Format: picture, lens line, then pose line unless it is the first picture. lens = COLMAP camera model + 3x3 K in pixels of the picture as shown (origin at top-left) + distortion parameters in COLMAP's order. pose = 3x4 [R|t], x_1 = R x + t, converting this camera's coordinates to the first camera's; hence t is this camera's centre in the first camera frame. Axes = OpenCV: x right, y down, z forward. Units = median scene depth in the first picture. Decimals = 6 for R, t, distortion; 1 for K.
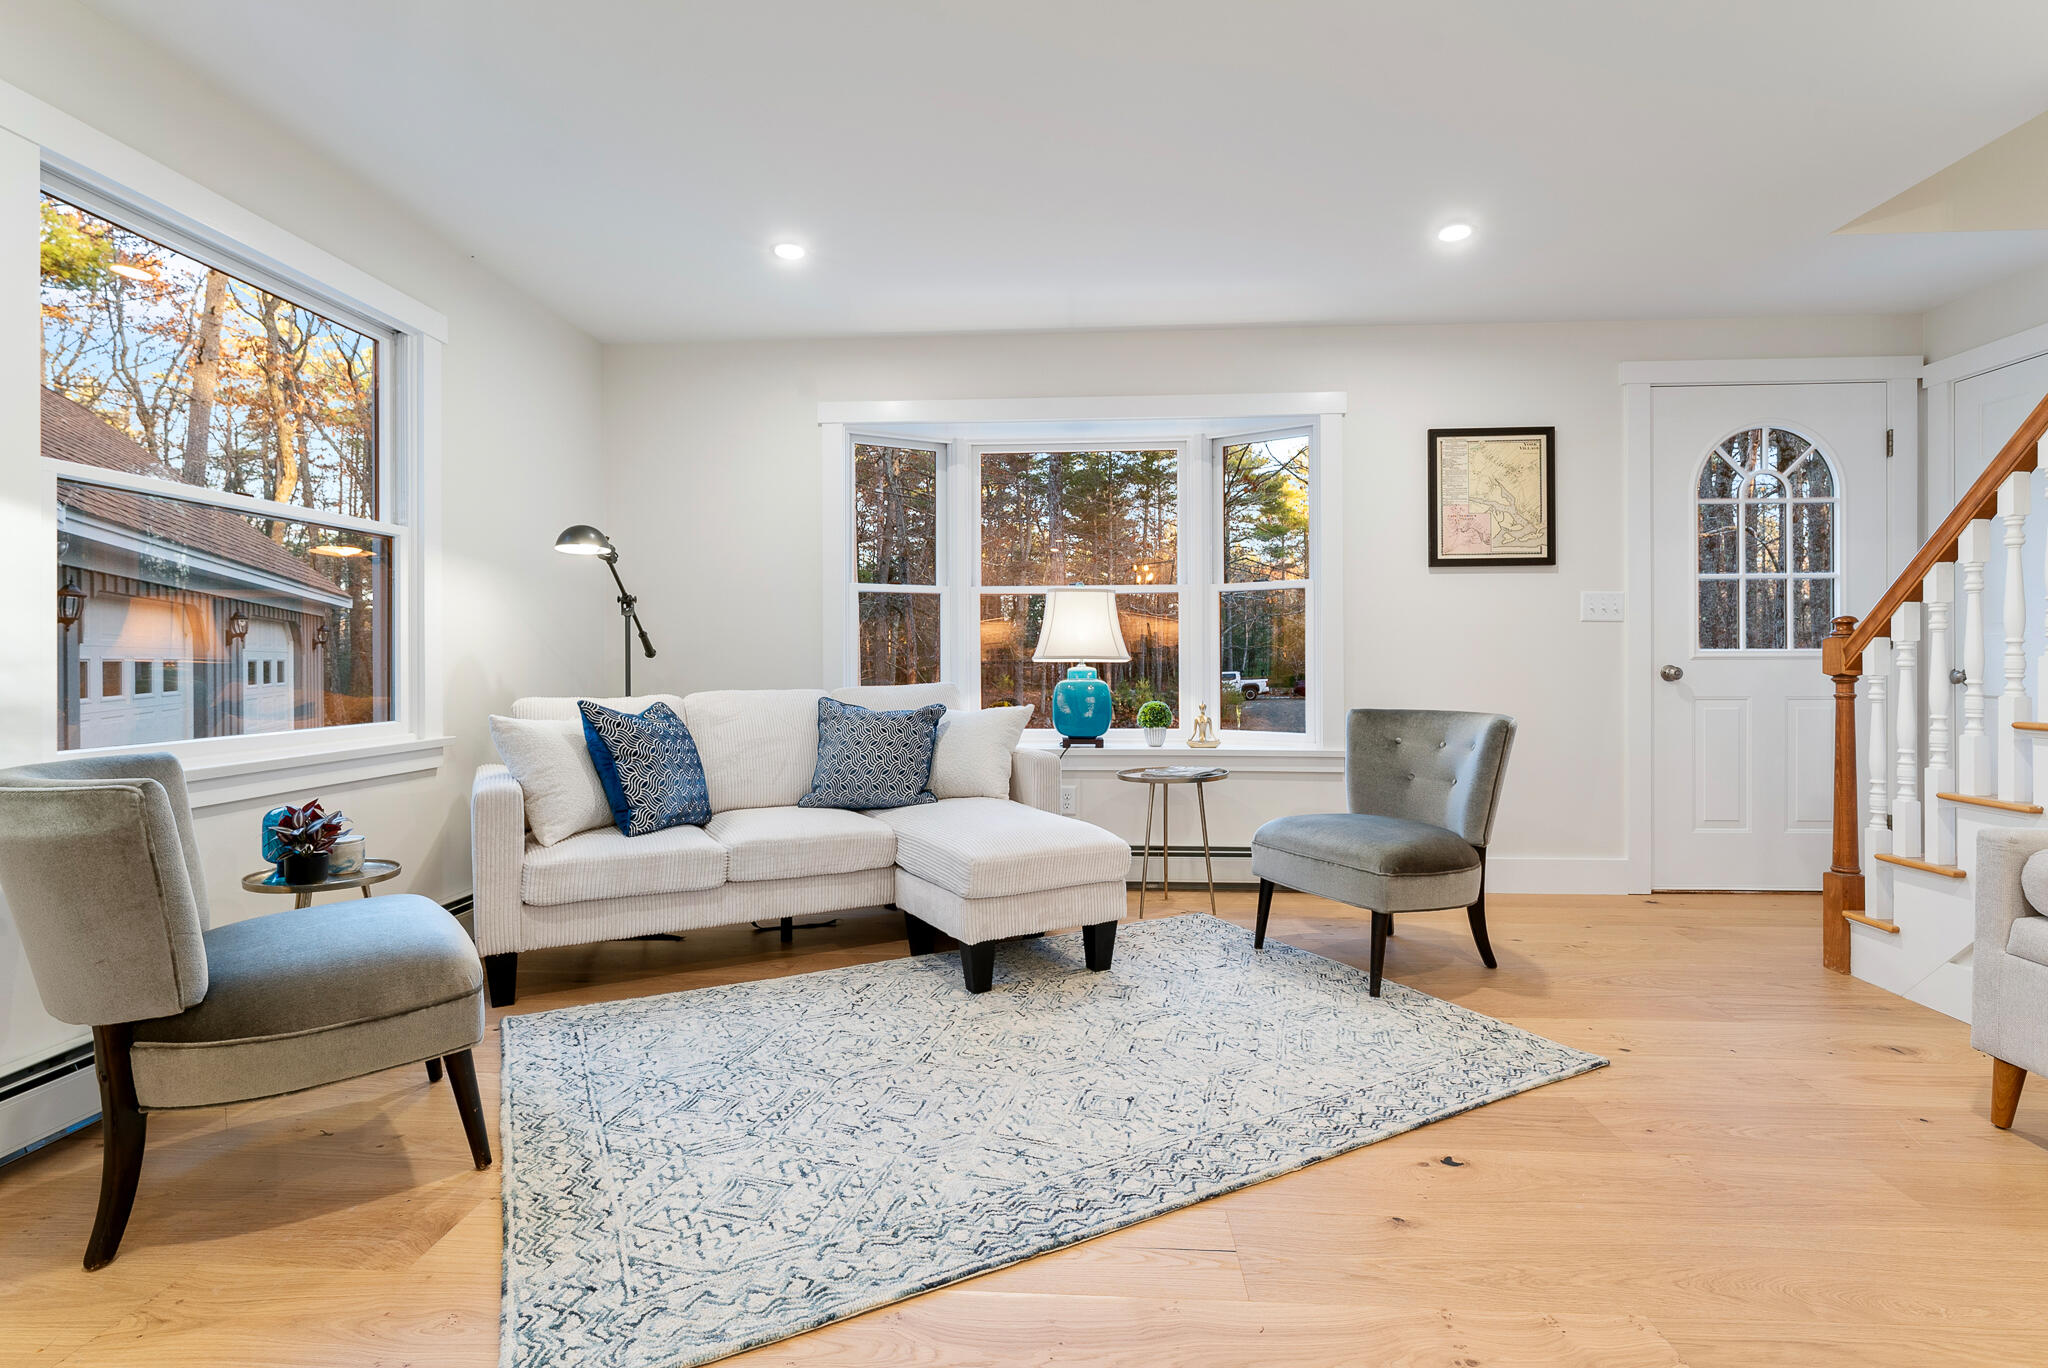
lens RADIAL K [[986.8, 0, 1028.5], [0, 986.8, 662.8], [0, 0, 1]] dist [-0.000691, -0.000186]
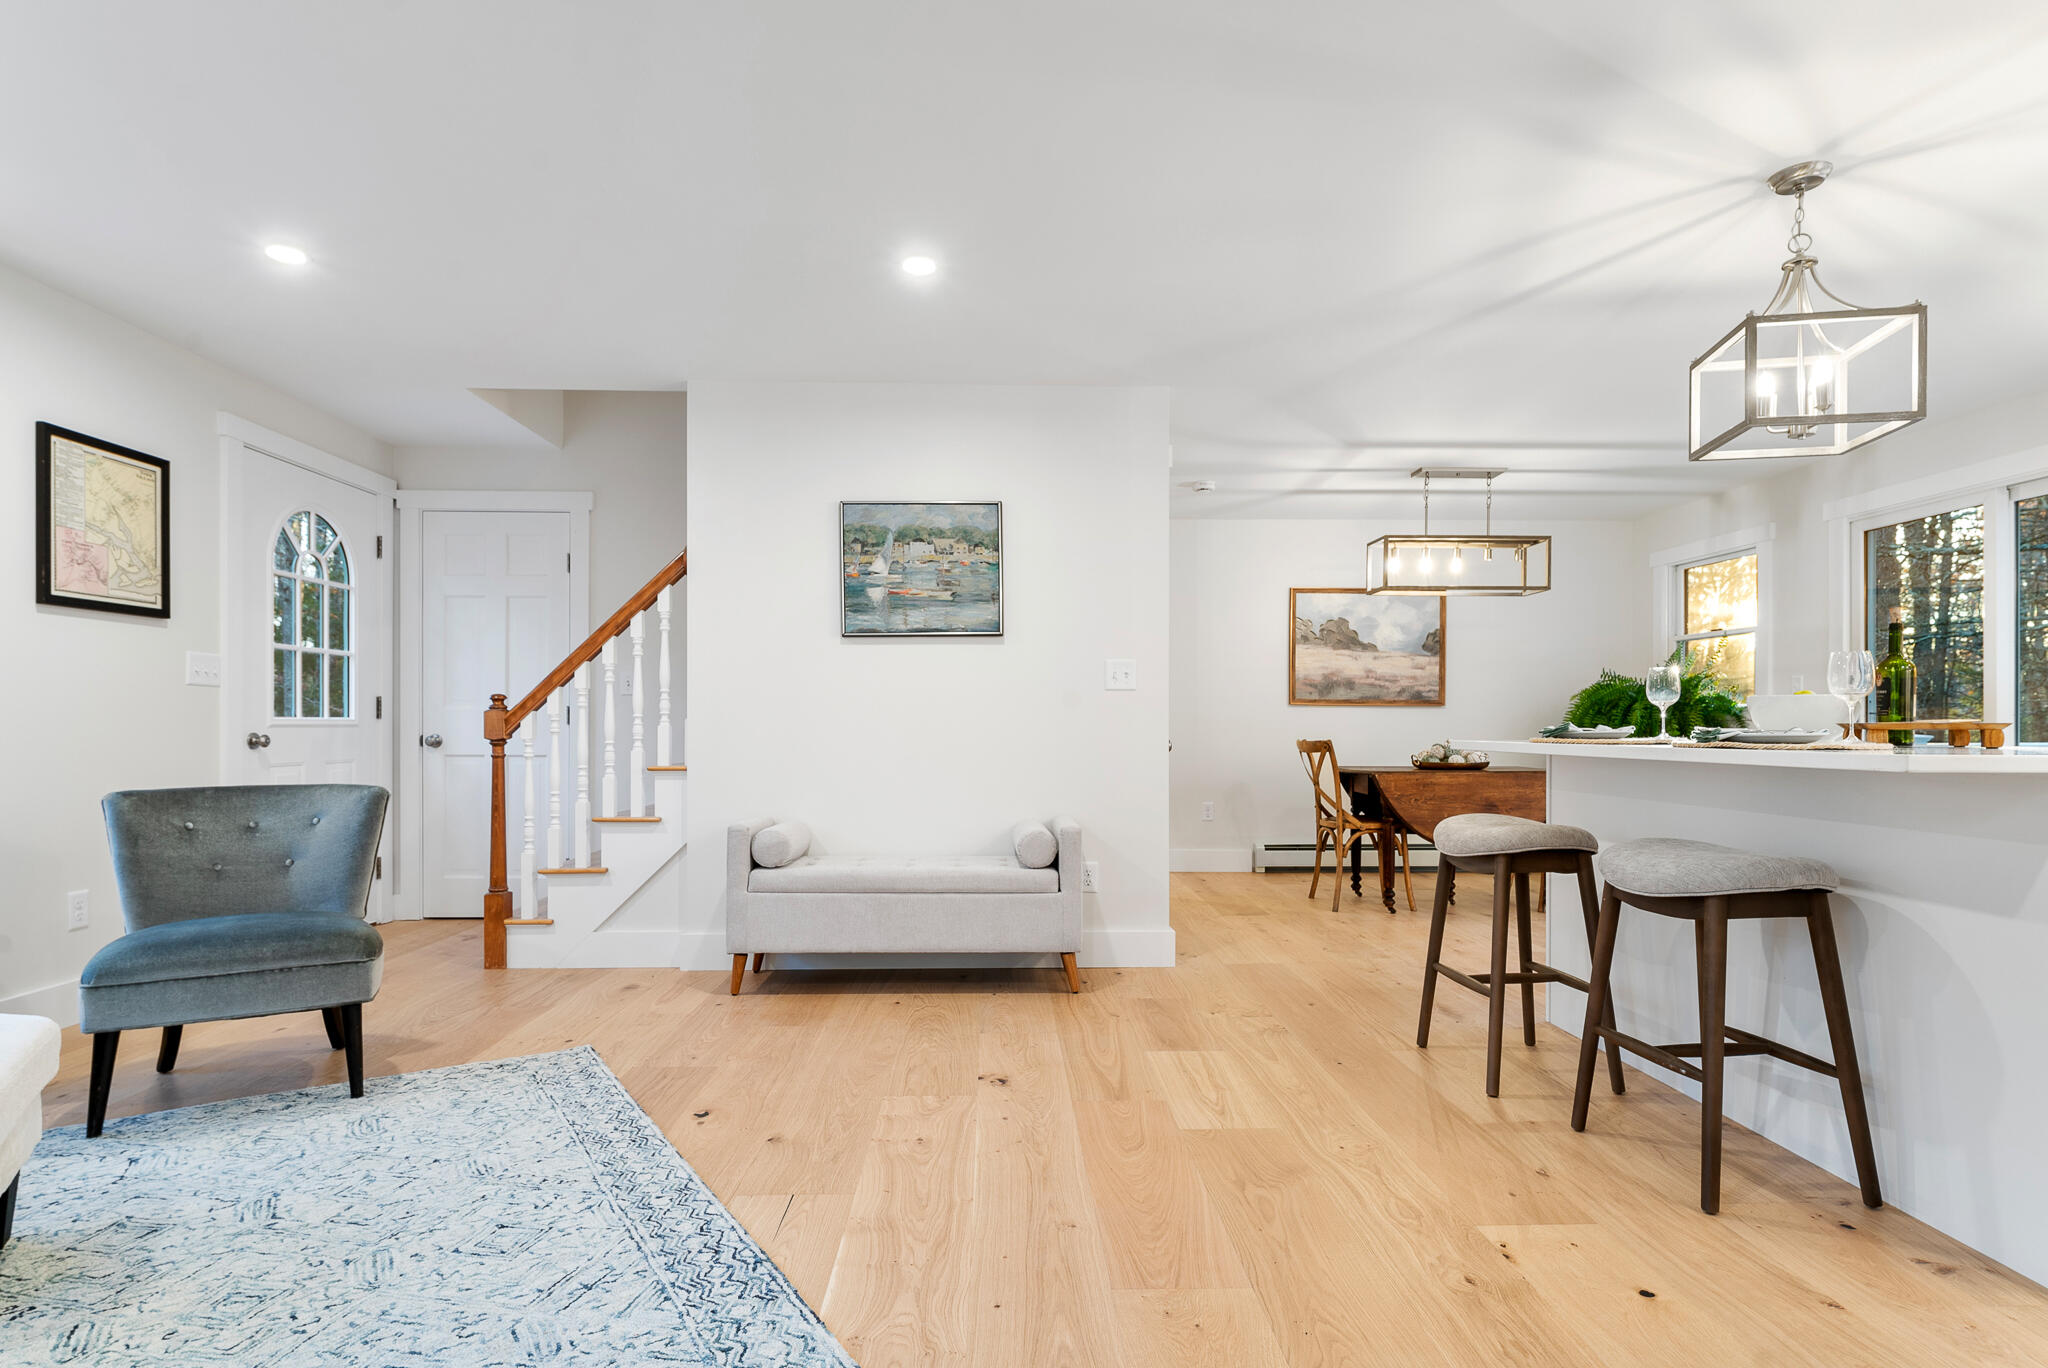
lens RADIAL K [[1037.0, 0, 1028.1], [0, 1037.0, 719.9], [0, 0, 1]] dist [-0.000425, 0.000211]
pose [[-0.082016, 0.007691, 0.996601, -0.617600], [0.002002, 0.999969, -0.007553, -0.001188], [-0.996629, 0.001376, -0.082028, 0.435539]]
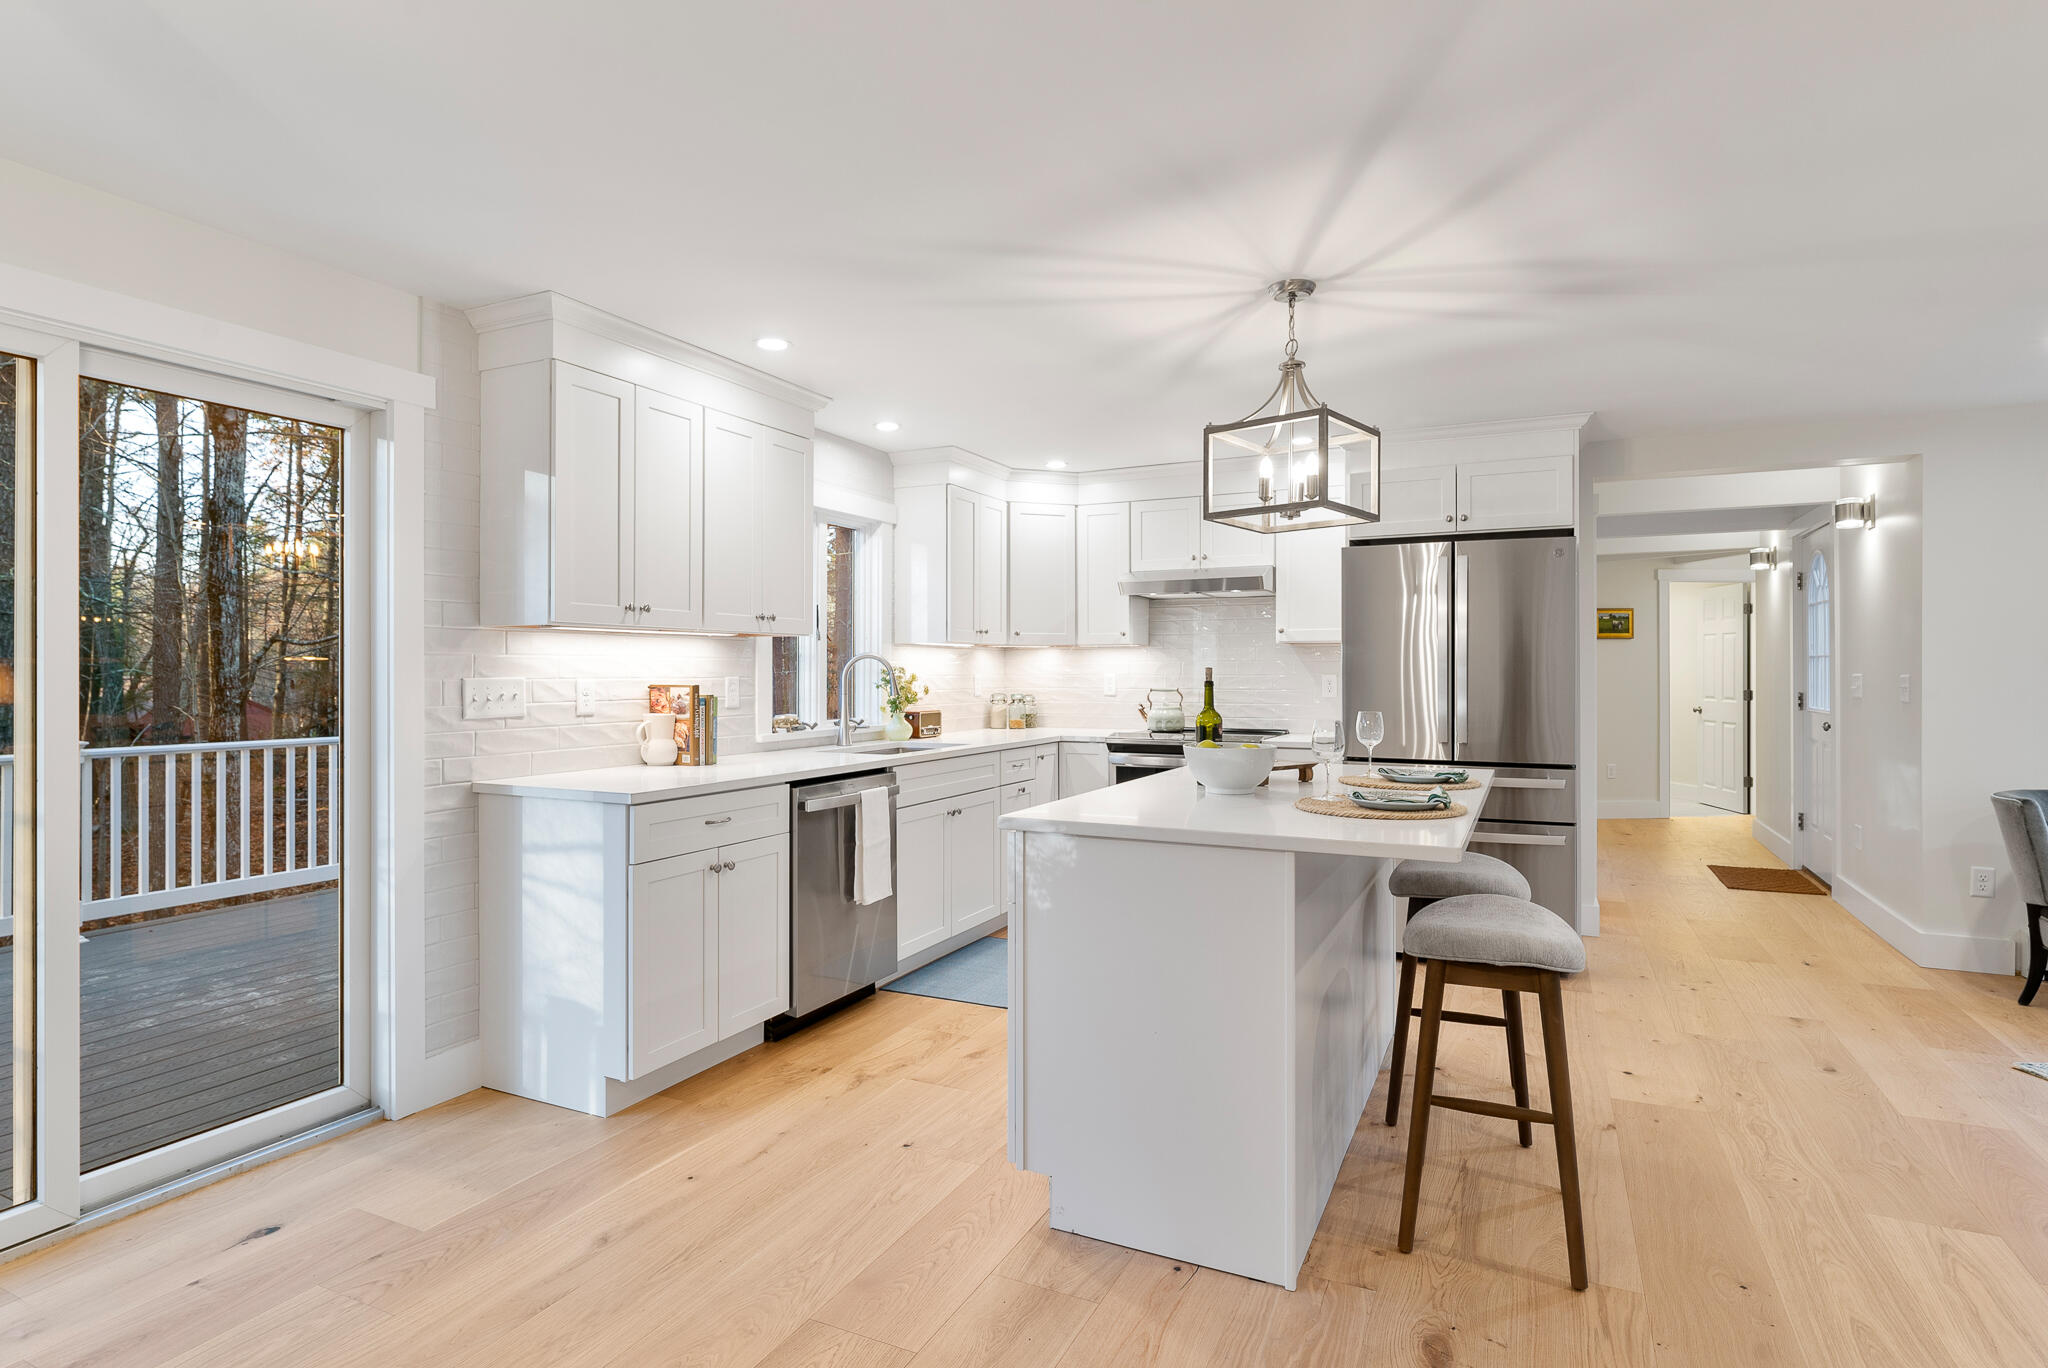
lens RADIAL K [[1055.9, 0, 1026.0], [0, 1055.9, 672.5], [0, 0, 1]] dist [-0.001241, -0.000248]
pose [[-0.389140, 0.009665, -0.921128, 1.074829], [0.001992, 0.999951, 0.009650, -0.099585], [0.921177, 0.001920, -0.389140, -0.077297]]
